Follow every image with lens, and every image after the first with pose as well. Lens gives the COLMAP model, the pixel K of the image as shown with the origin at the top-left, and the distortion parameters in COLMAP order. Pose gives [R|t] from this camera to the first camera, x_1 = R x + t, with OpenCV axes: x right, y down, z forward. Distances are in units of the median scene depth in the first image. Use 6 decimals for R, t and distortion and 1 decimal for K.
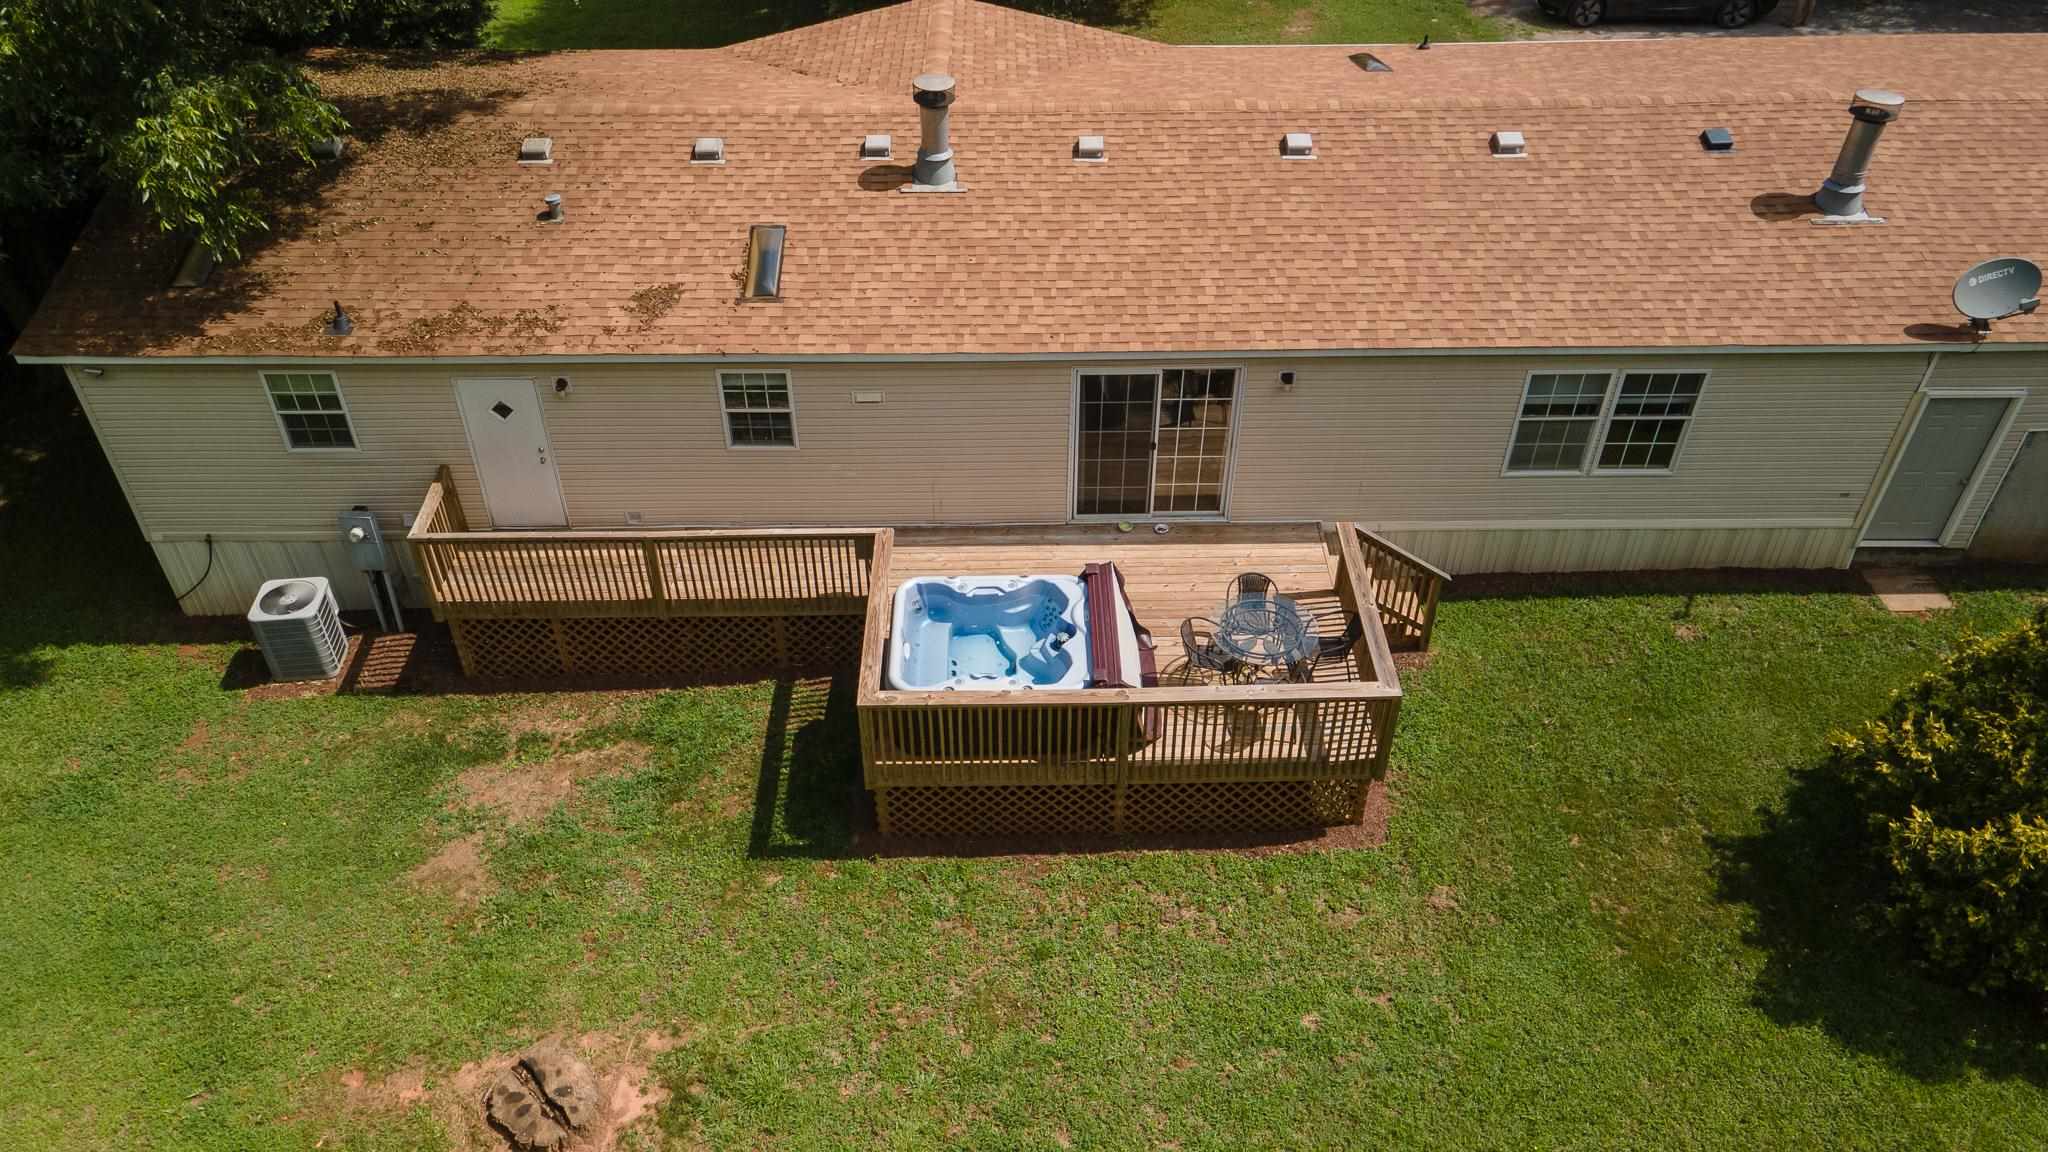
lens RADIAL K [[1427.8, 0, 1024.0], [0, 1427.8, 576.0], [0, 0, 1]] dist [0.003789, 0.001784]
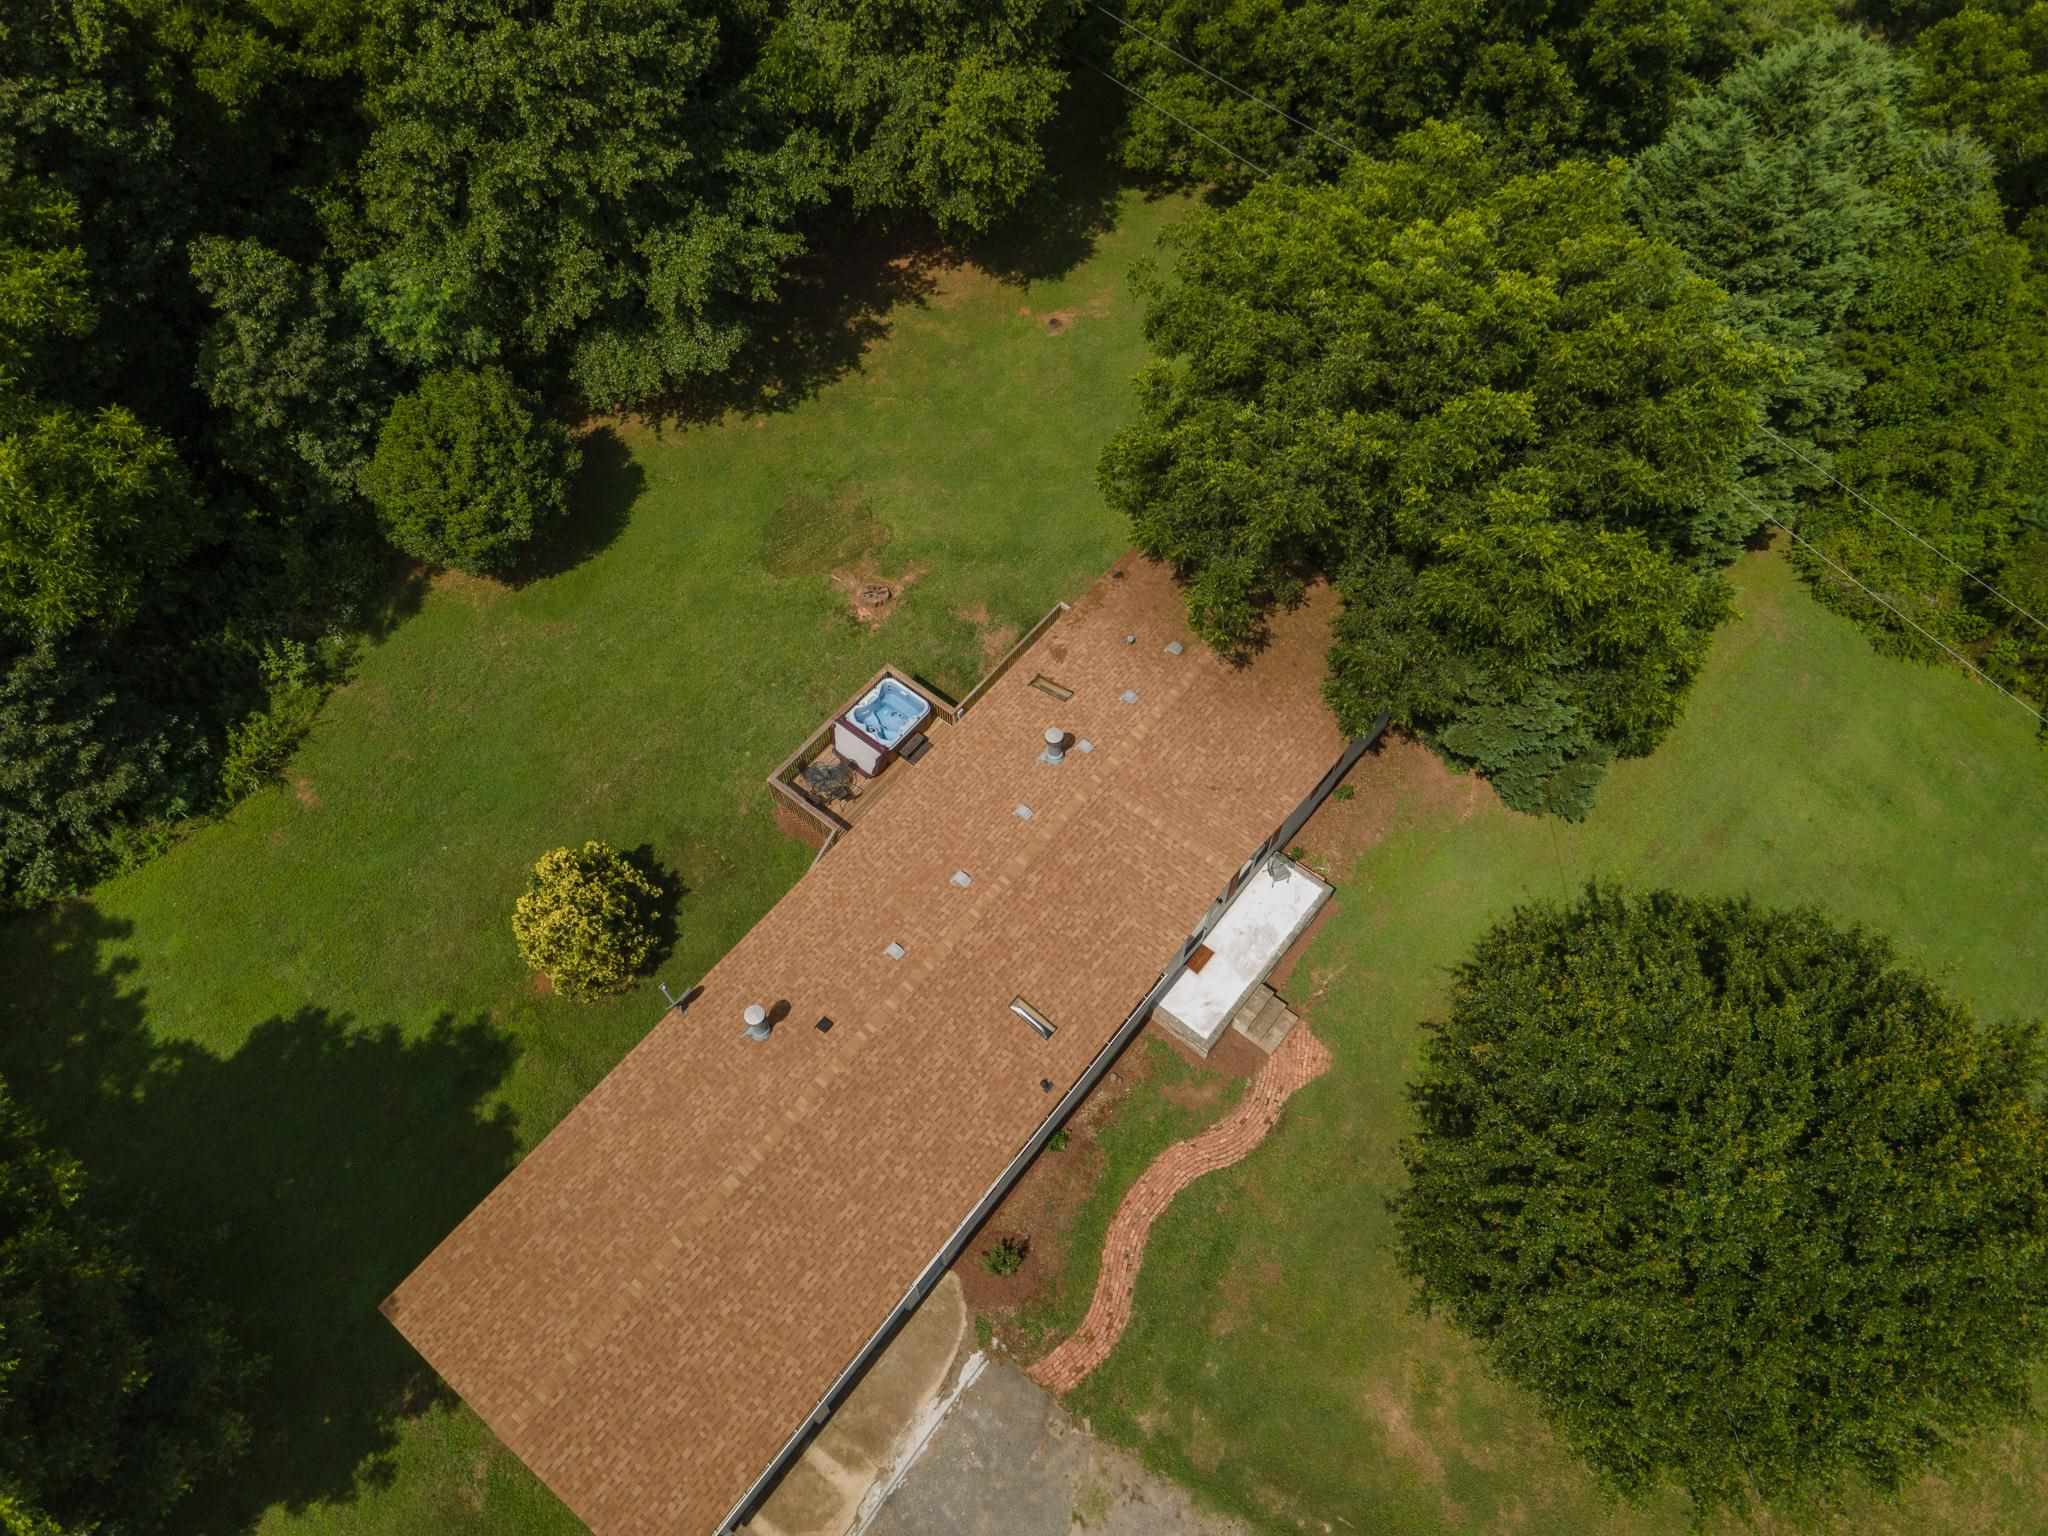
lens RADIAL K [[1425.6, 0, 1018.9], [0, 1425.6, 797.2], [0, 0, 1]] dist [0.030787, 0.001346]
pose [[-0.634539, 0.669223, -0.386654, 1.103187], [-0.505028, 0.019687, 0.862878, -2.733088], [0.585070, 0.742801, 0.325485, 0.356767]]
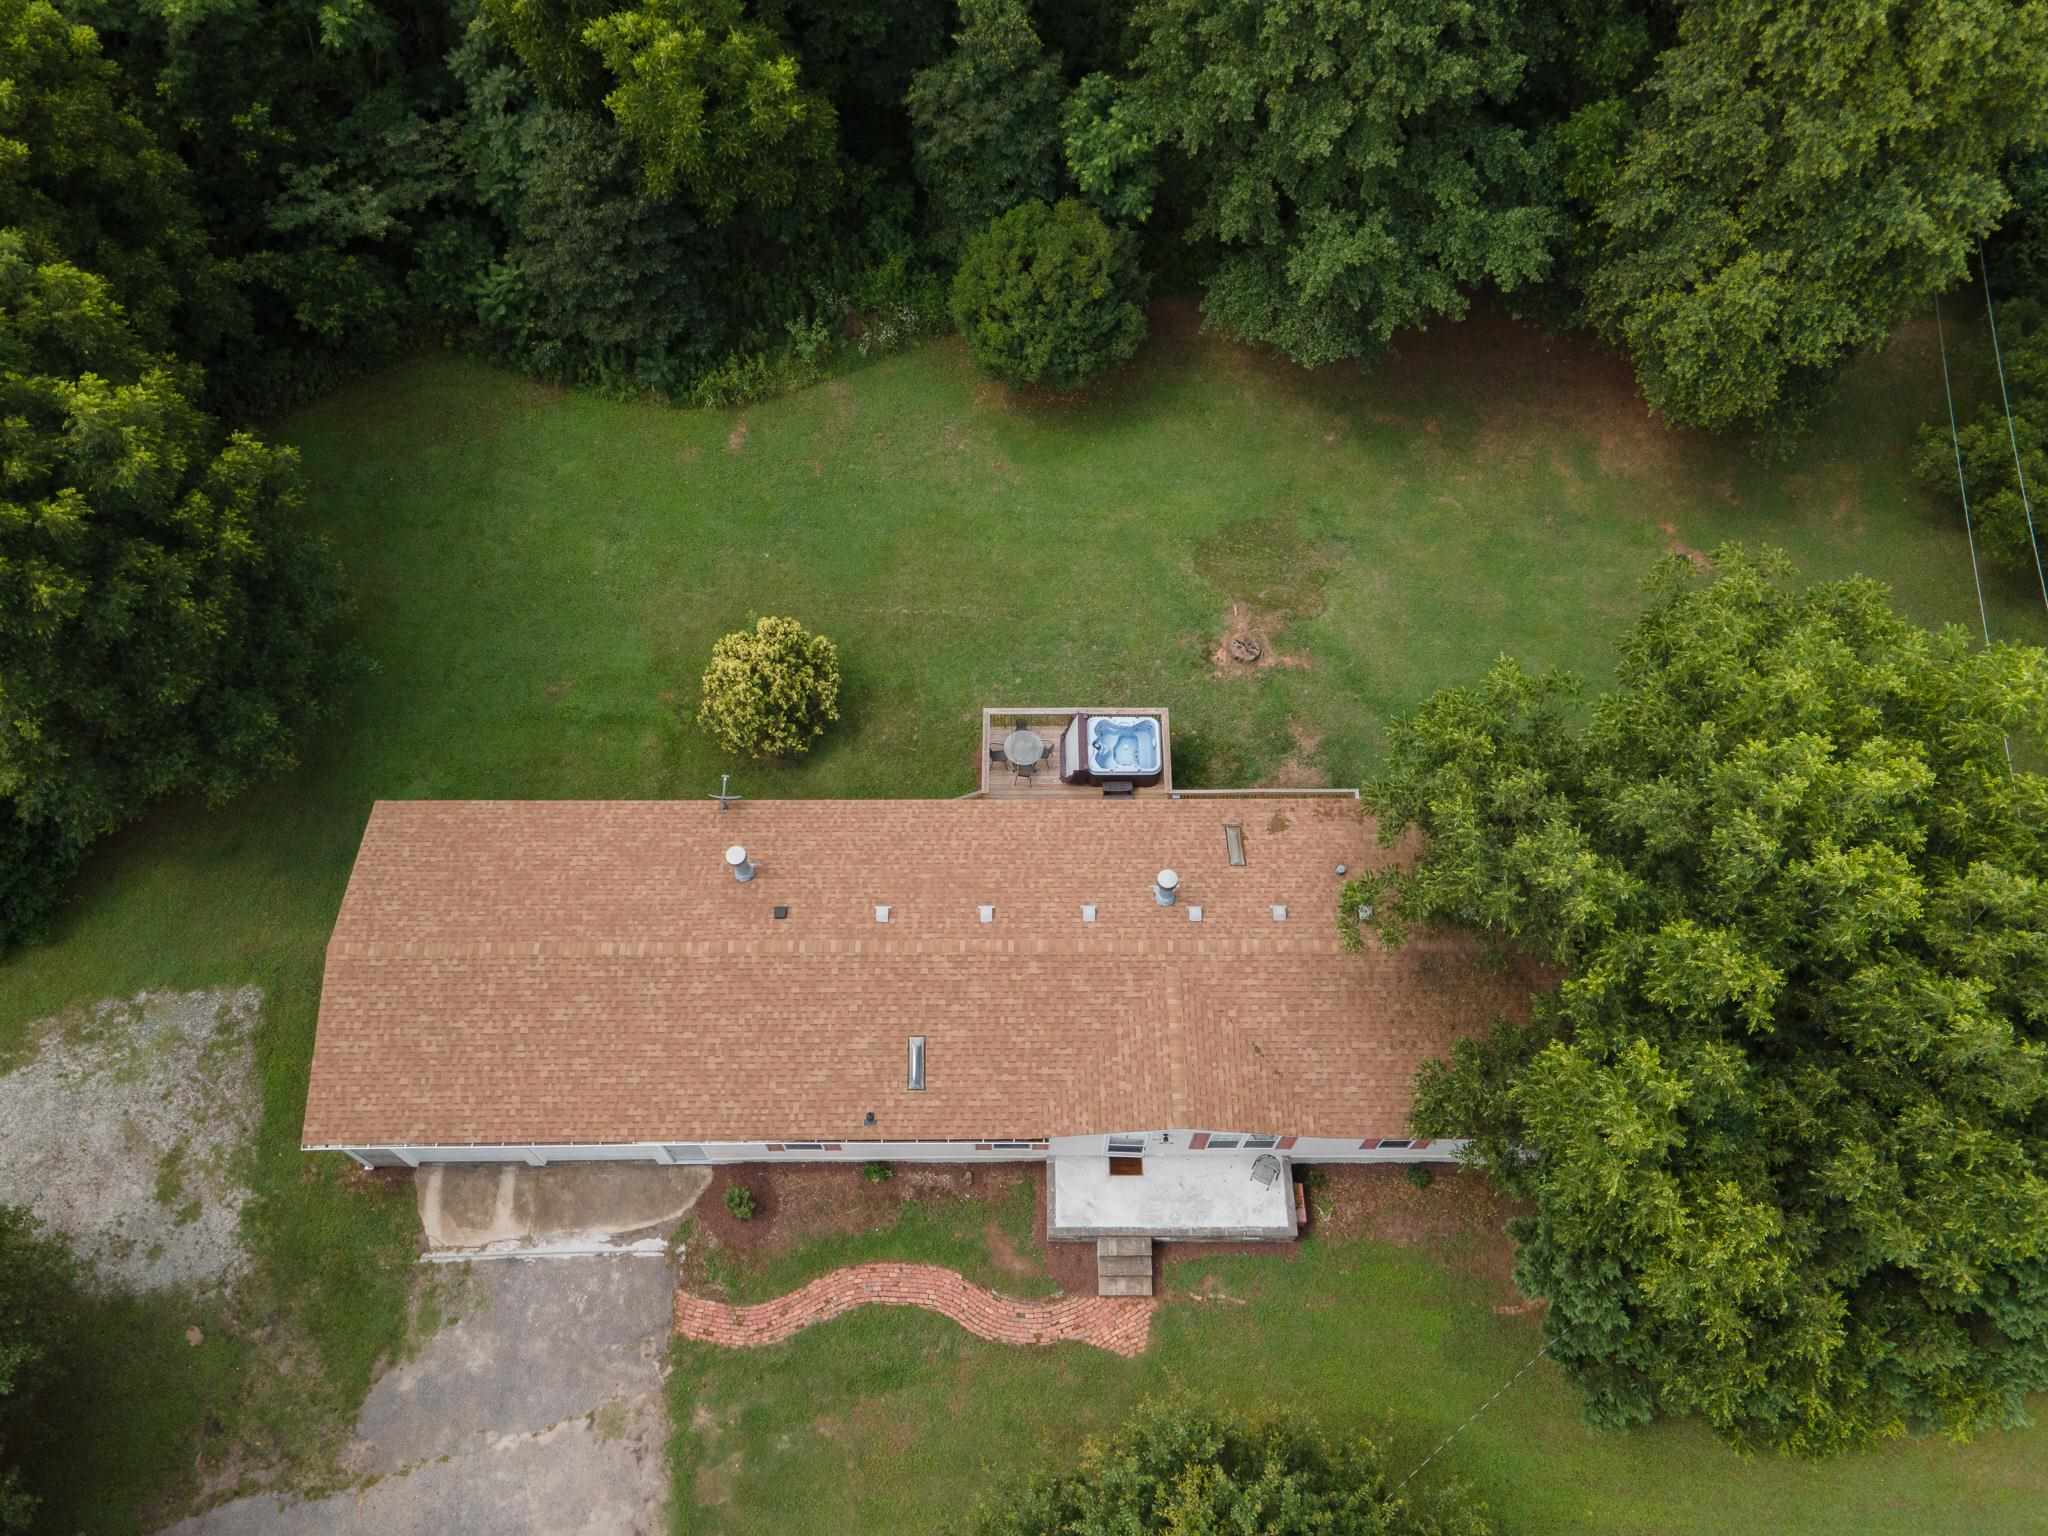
lens RADIAL K [[1476.0, 0, 1021.6], [0, 1476.0, 806.8], [0, 0, 1]] dist [0.023631, 0.002464]
pose [[-0.999978, -0.003864, 0.005338, 0.170283], [0.006130, -0.248306, 0.968662, -2.906118], [-0.002417, 0.968674, 0.248325, 0.427957]]
